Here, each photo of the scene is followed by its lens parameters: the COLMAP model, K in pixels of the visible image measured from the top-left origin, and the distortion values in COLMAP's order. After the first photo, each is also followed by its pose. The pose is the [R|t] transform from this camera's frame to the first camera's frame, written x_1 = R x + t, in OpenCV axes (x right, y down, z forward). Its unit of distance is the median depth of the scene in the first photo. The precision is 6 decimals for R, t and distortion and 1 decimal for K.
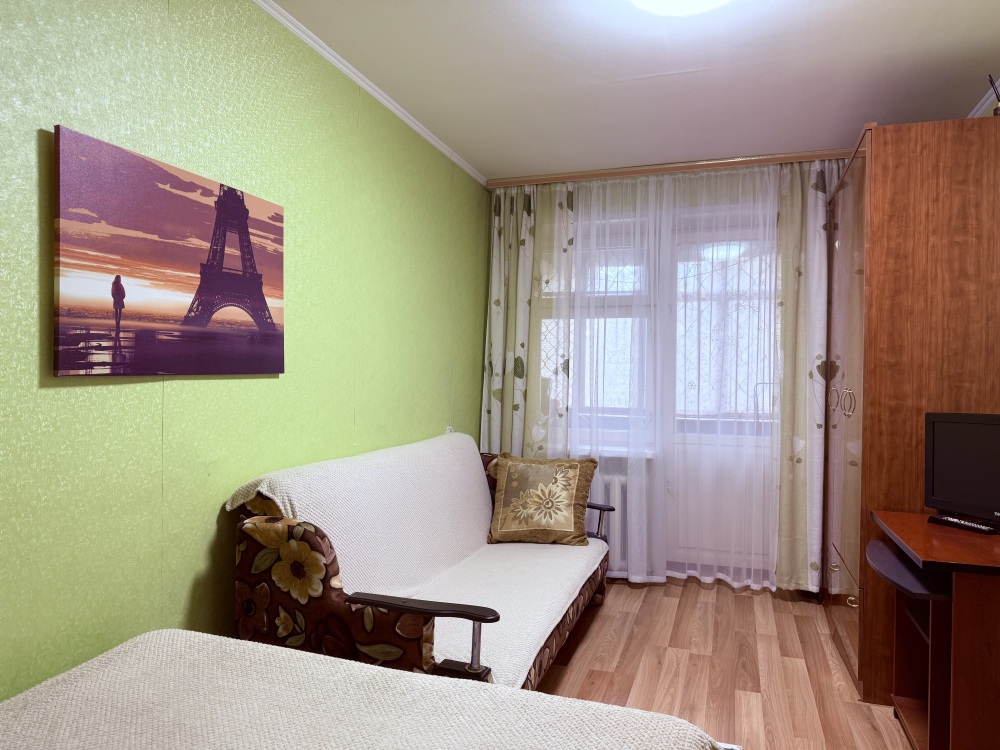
lens RADIAL K [[700.9, 0, 501.6], [0, 700.9, 378.3], [0, 0, 1]] dist [0.091547, -0.135357]
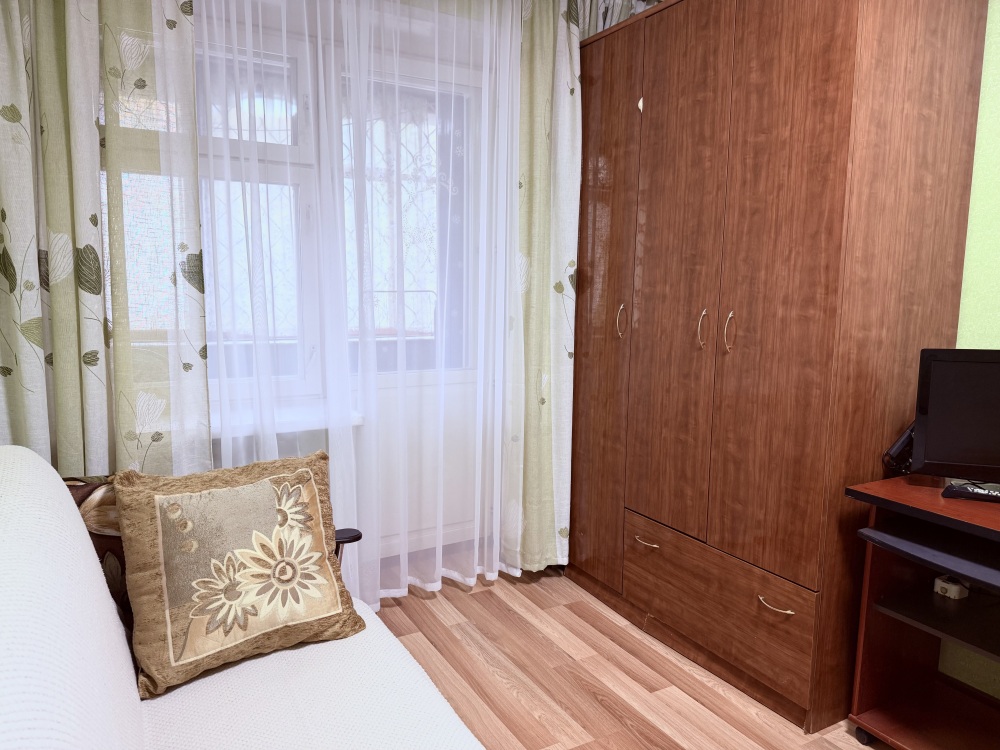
lens RADIAL K [[700.9, 0, 501.6], [0, 700.9, 378.3], [0, 0, 1]] dist [0.091547, -0.135357]
pose [[0.672729, -0.104909, 0.732414, -0.224985], [-0.007281, 0.988910, 0.148336, -0.026553], [-0.739853, -0.105122, 0.664505, 0.792022]]
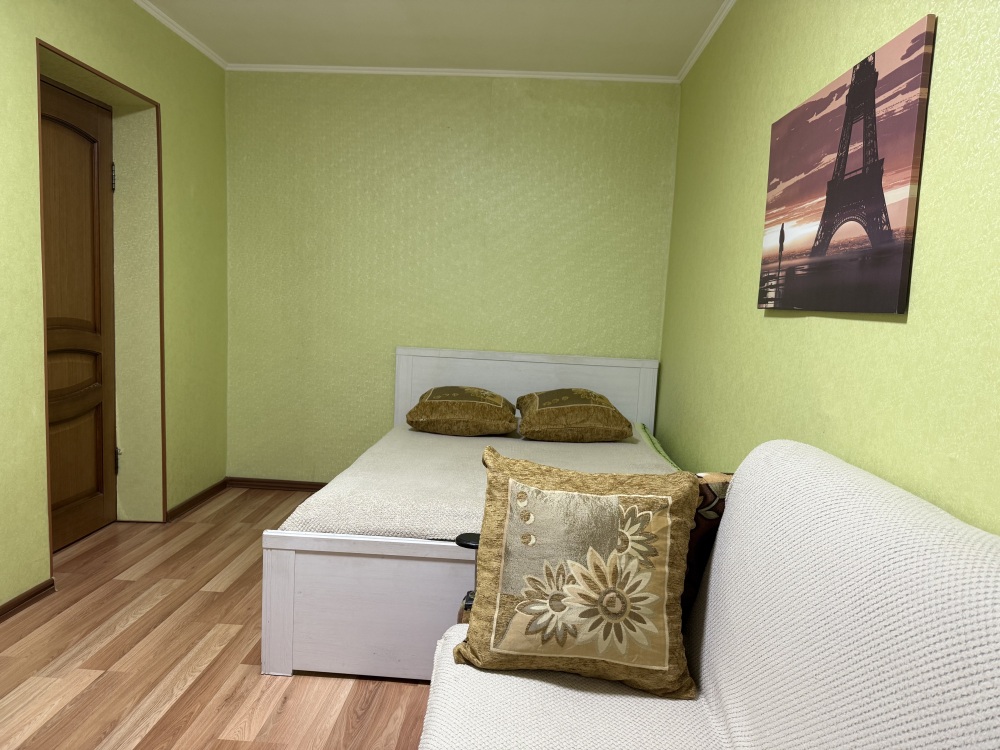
lens RADIAL K [[706.8, 0, 500.0], [0, 706.8, 375.0], [0, 0, 1]] dist [0.051123, -0.069181]
pose [[-0.961822, -0.022392, -0.272758, 0.153832], [-0.057396, 0.990987, 0.121042, -0.008525], [0.267589, 0.132077, -0.954438, 1.395567]]
